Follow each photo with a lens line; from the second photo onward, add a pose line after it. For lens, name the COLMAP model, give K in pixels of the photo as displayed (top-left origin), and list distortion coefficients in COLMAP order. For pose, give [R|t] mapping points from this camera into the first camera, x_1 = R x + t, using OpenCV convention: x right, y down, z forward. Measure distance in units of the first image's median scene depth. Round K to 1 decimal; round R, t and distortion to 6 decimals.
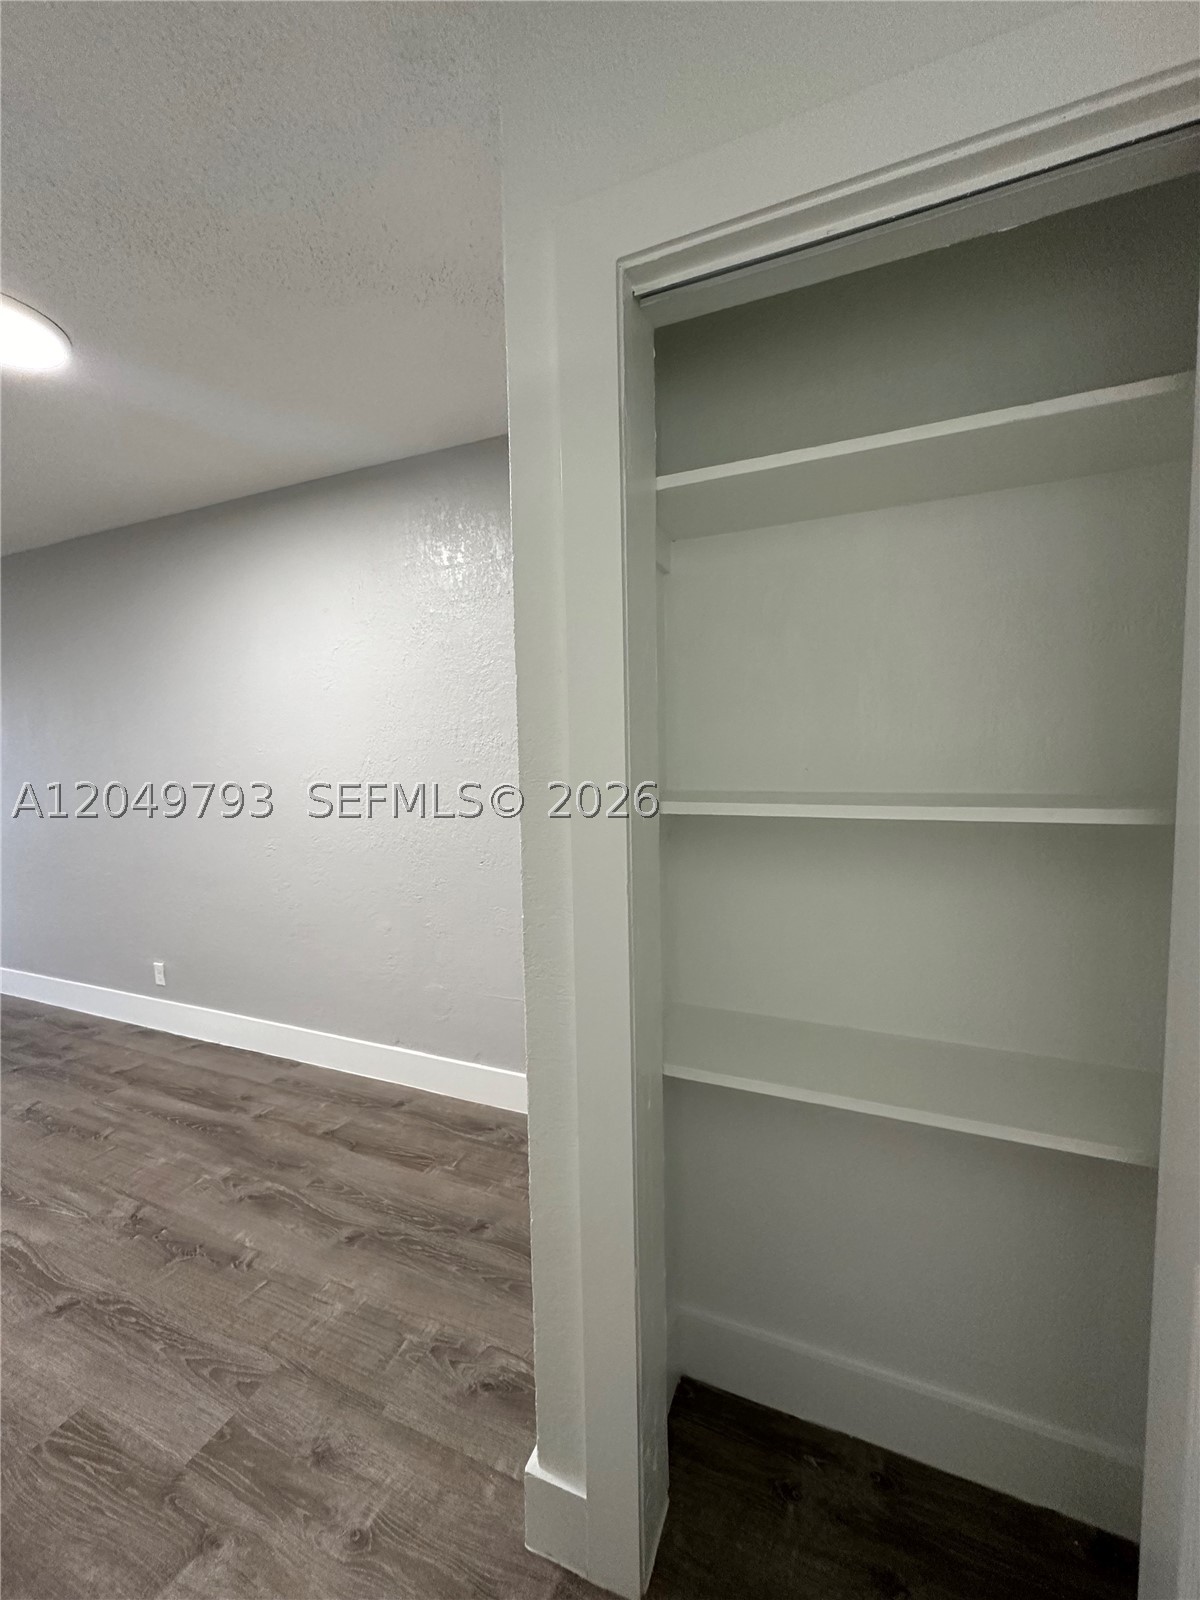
lens RADIAL K [[636.6, 0, 599.9], [0, 636.6, 797.3], [0, 0, 1]] dist [-0.002341, 0.000613]
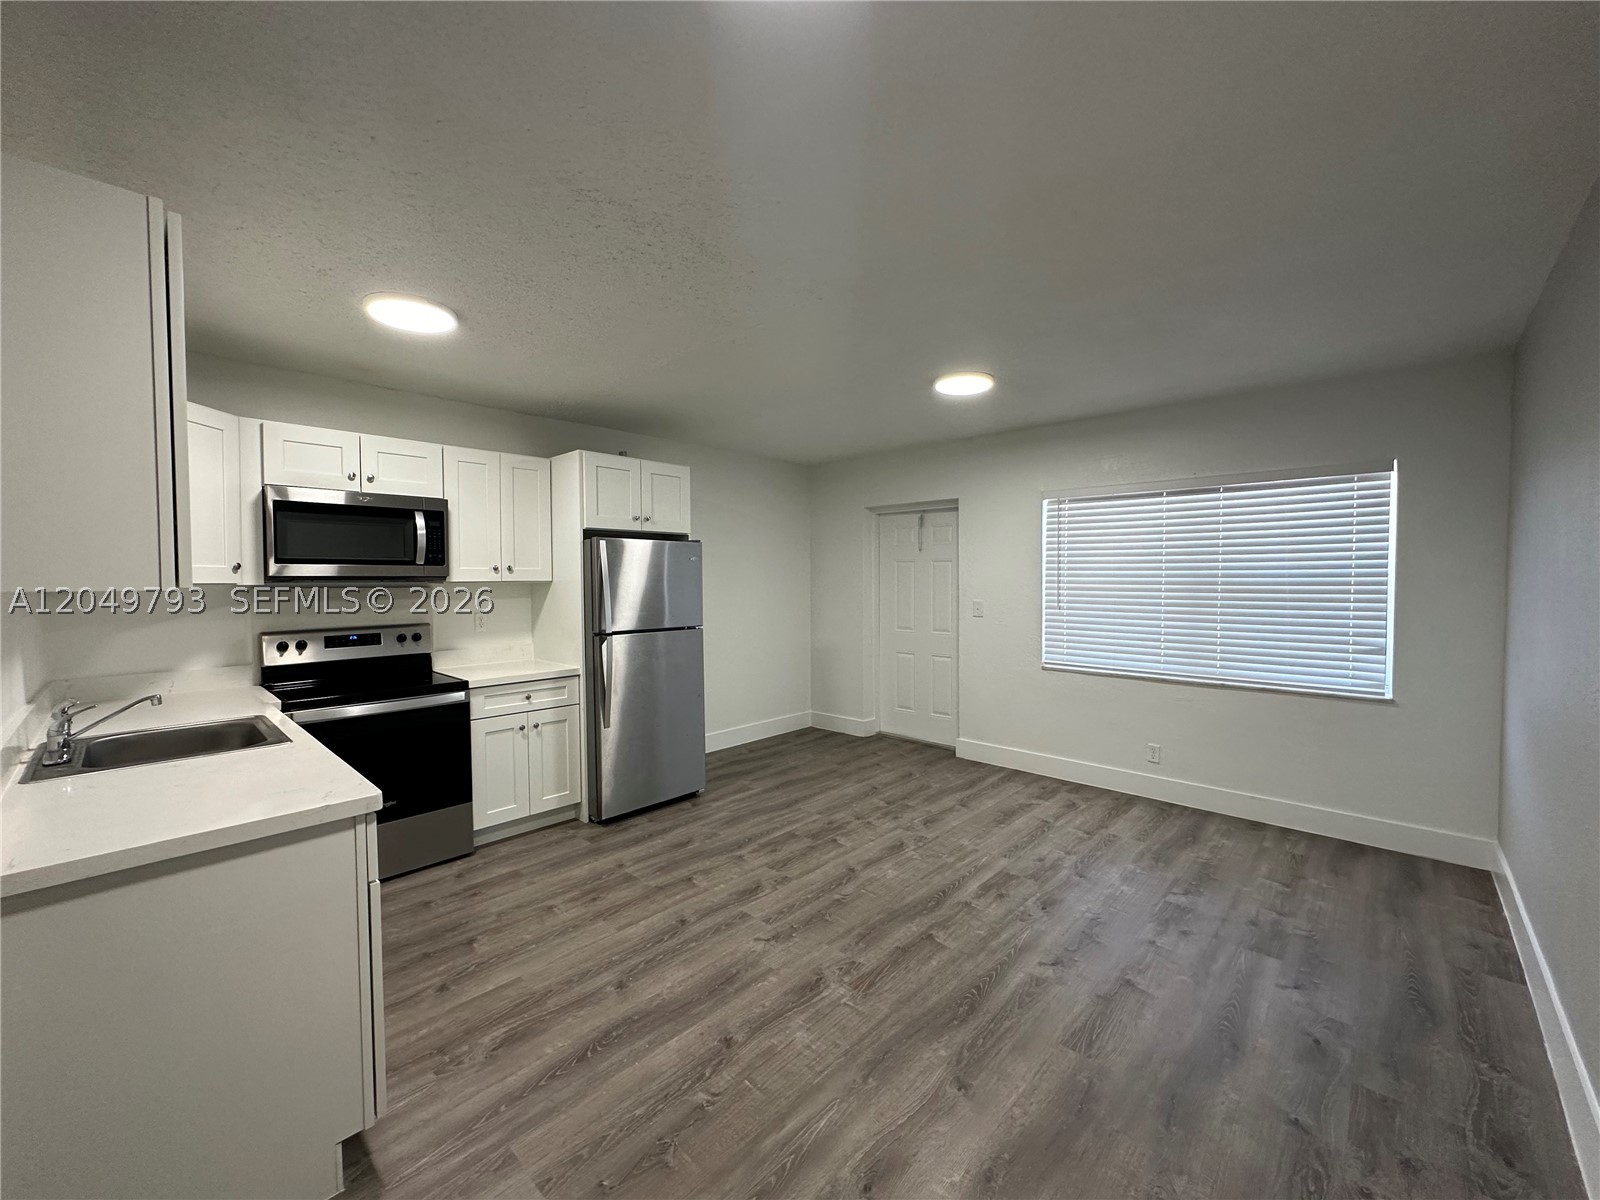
lens RADIAL K [[636.6, 0, 797.4], [0, 636.6, 597.9], [0, 0, 1]] dist [-0.002341, 0.000613]
pose [[-0.354542, 0.050636, -0.933668, -0.315998], [-0.052863, 0.995850, 0.074082, -0.099670], [0.933545, 0.075622, -0.350394, 1.005420]]
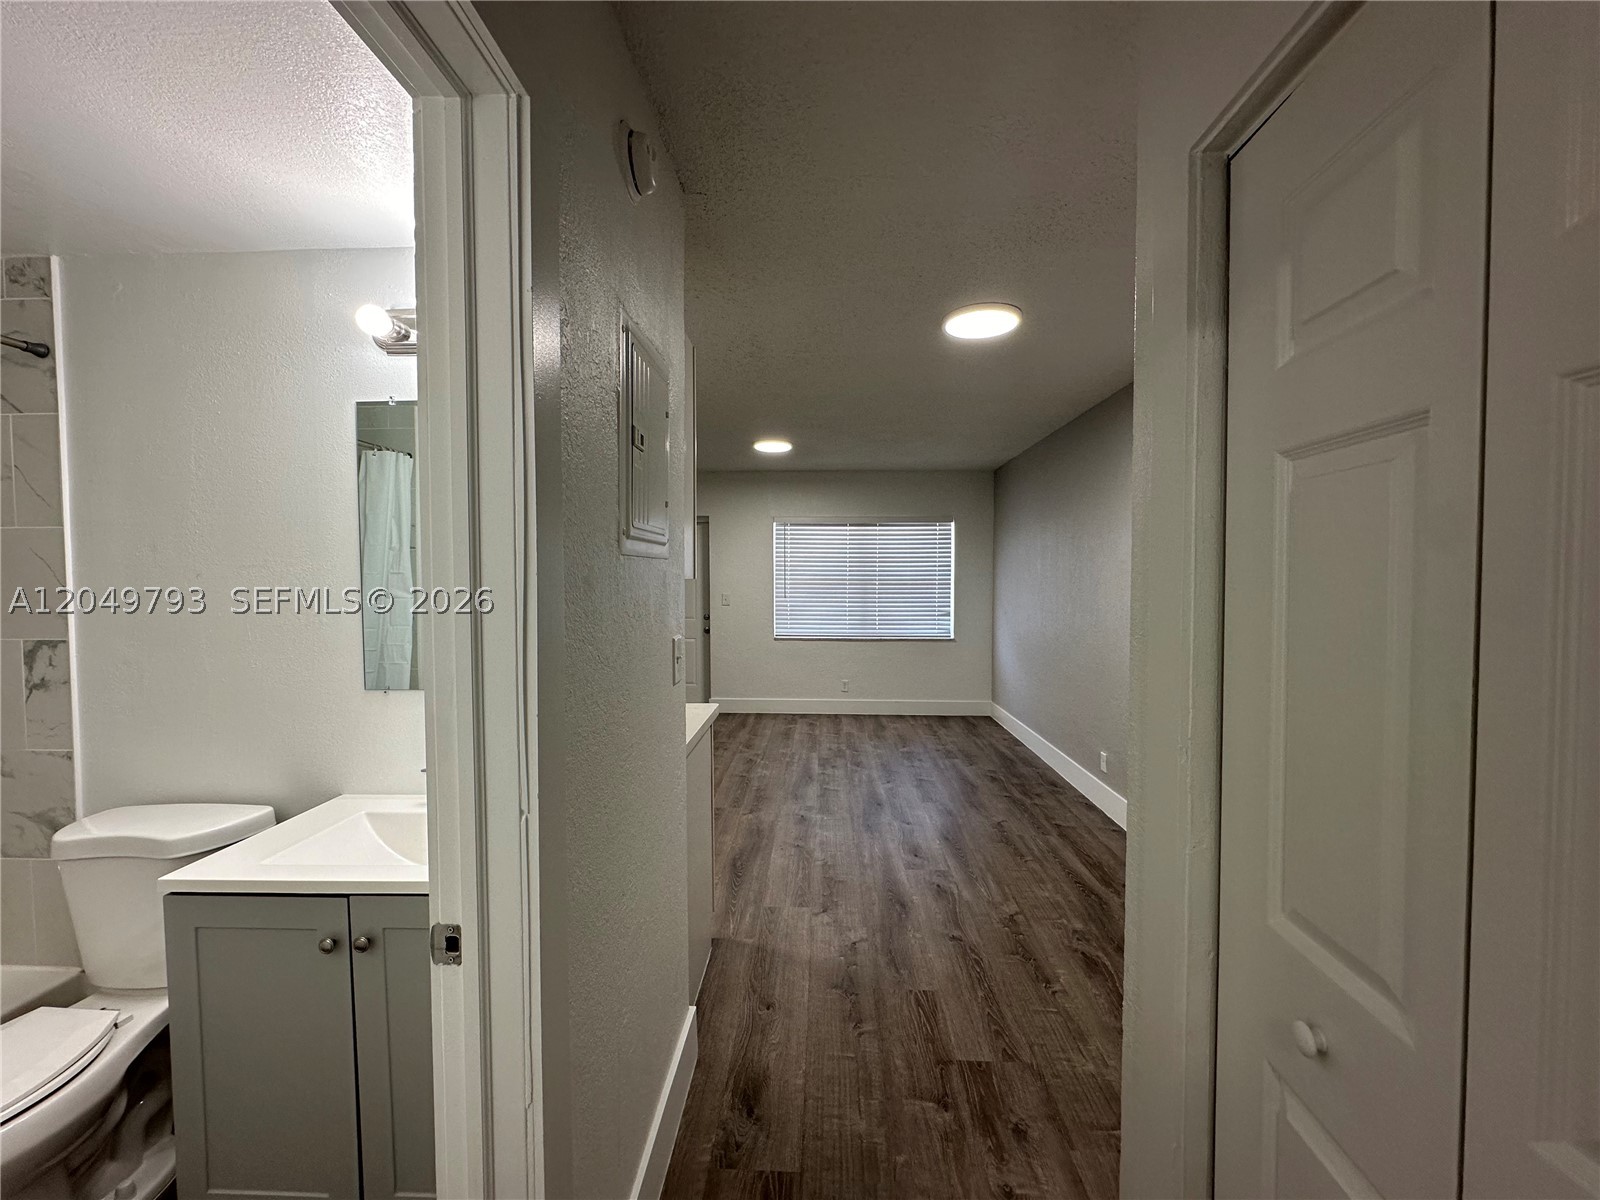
lens RADIAL K [[636.6, 0, 796.8], [0, 636.6, 598.7], [0, 0, 1]] dist [-0.002341, 0.000613]
pose [[0.343765, 0.052330, -0.937597, 0.346100], [-0.071127, 0.997029, 0.029569, -0.039722], [0.936358, 0.056524, 0.346465, 0.031052]]
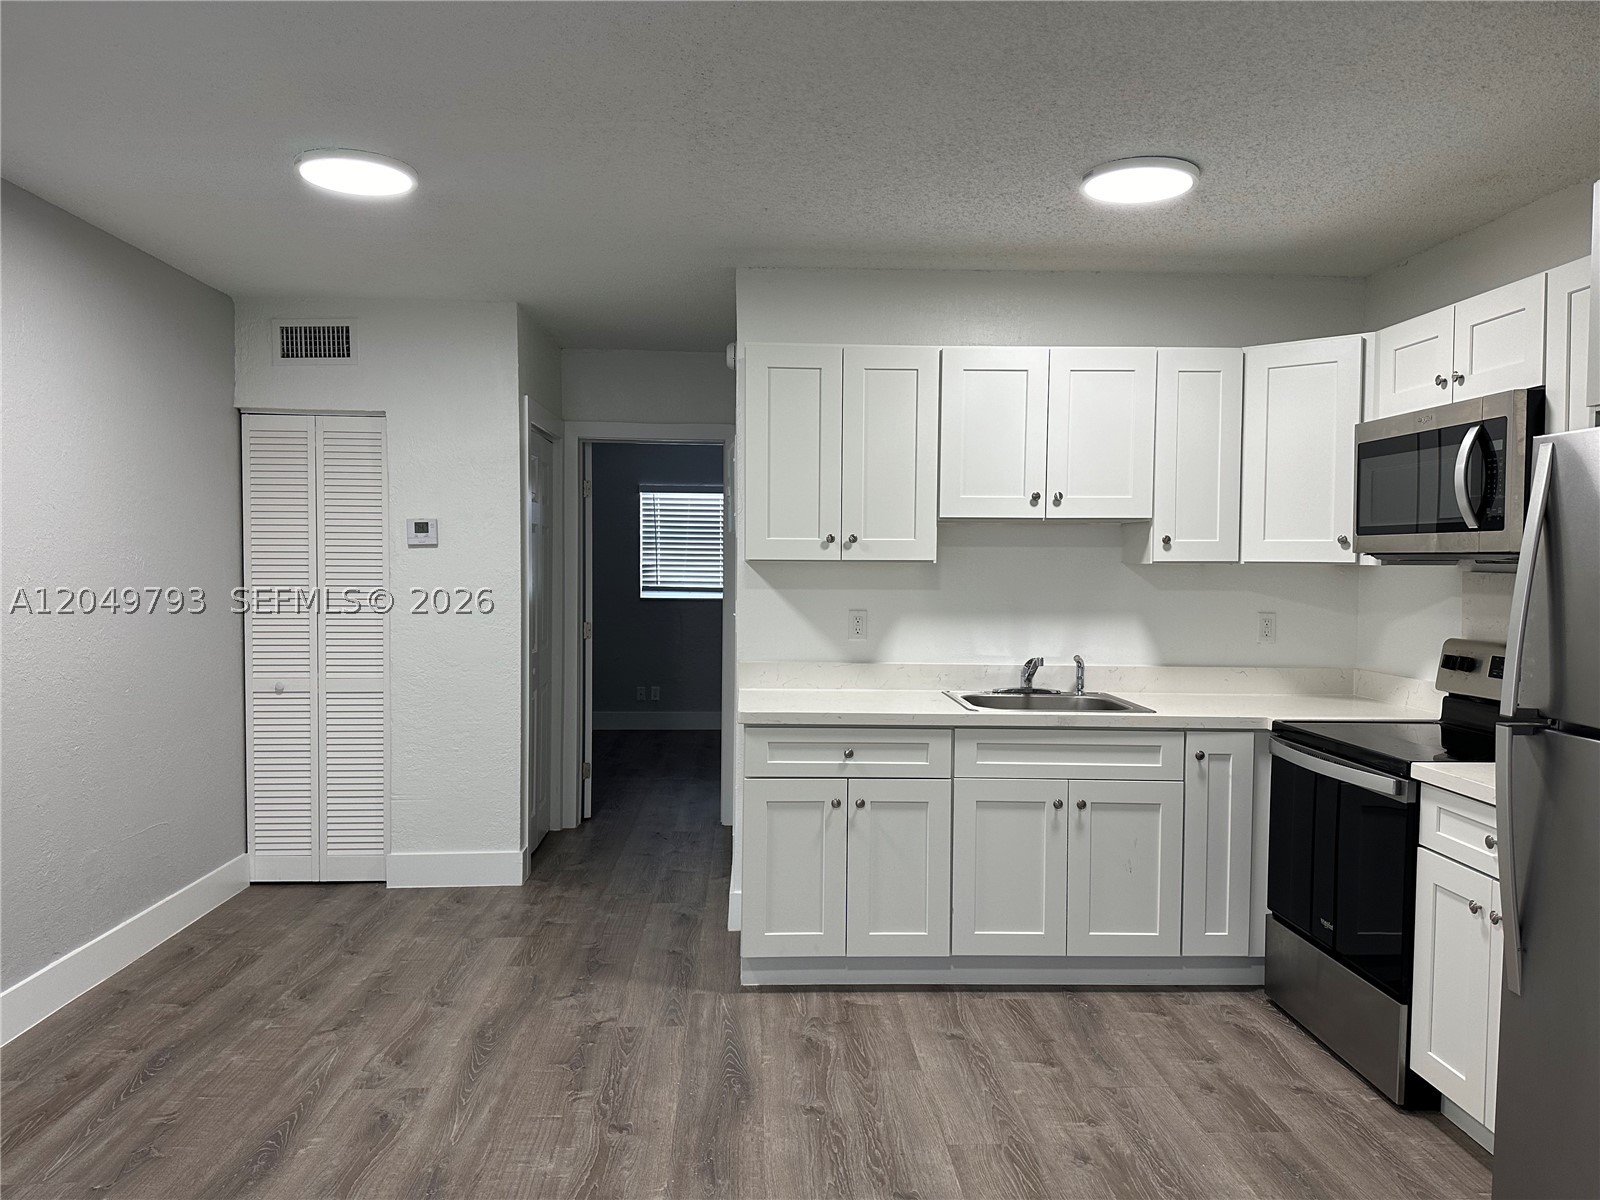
lens RADIAL K [[1122.8, 0, 810.0], [0, 1122.8, 599.6], [0, 0, 1]] dist [0.049823, -0.063116]
pose [[-0.434711, -0.016796, 0.900413, -2.432574], [0.062745, 0.996832, 0.048887, -0.049565], [-0.898382, 0.077748, -0.432280, 0.959480]]
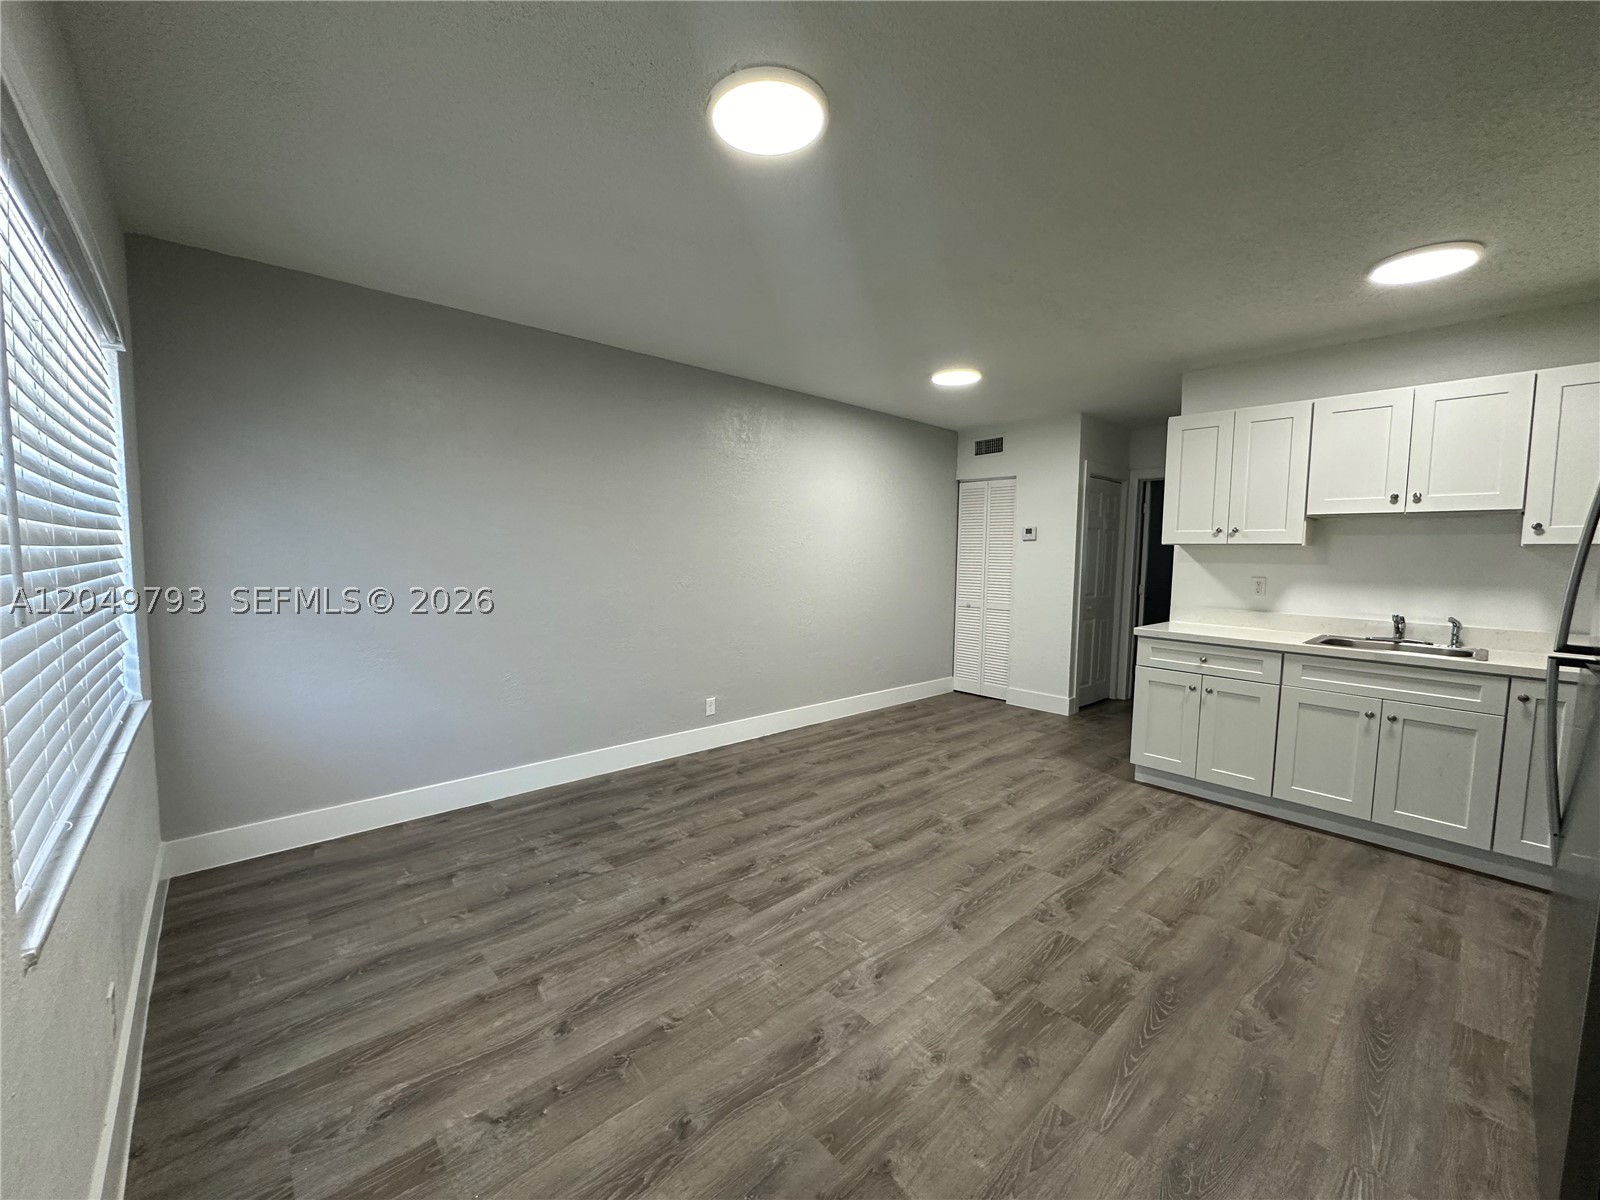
lens RADIAL K [[636.6, 0, 798.5], [0, 636.6, 599.1], [0, 0, 1]] dist [-0.002341, 0.000613]
pose [[0.422282, -0.042571, 0.905464, -2.824314], [0.038558, 0.998836, 0.028978, 0.035078], [-0.905644, 0.022676, 0.423432, 0.414983]]
